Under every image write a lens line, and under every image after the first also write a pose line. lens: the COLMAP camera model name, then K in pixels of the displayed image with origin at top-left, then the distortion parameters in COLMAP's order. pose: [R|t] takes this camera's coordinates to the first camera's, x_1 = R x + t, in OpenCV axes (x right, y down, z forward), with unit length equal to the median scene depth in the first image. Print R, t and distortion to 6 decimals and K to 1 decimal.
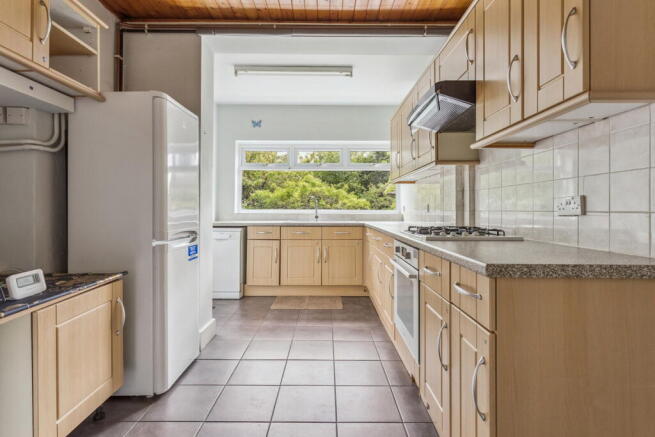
lens RADIAL K [[317.4, 0, 325.2], [0, 317.4, 205.0], [0, 0, 1]] dist [0.005980, 0.002107]
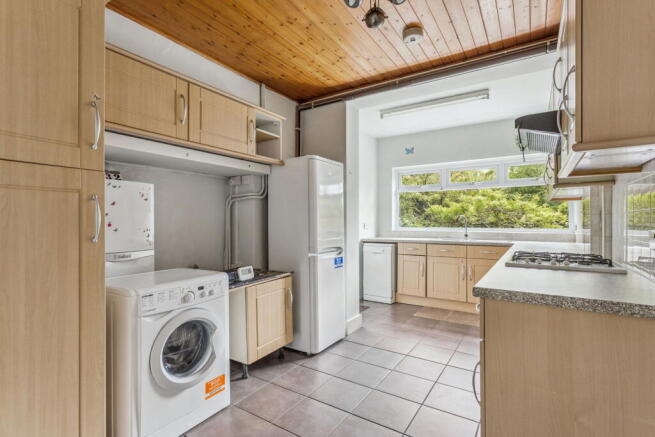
lens RADIAL K [[317.4, 0, 331.1], [0, 317.4, 220.3], [0, 0, 1]] dist [0.005980, 0.002107]
pose [[0.839148, -0.005758, -0.543872, 0.297317], [0.011817, 0.999901, 0.007647, -0.044184], [0.543774, -0.012844, 0.839133, -0.174831]]
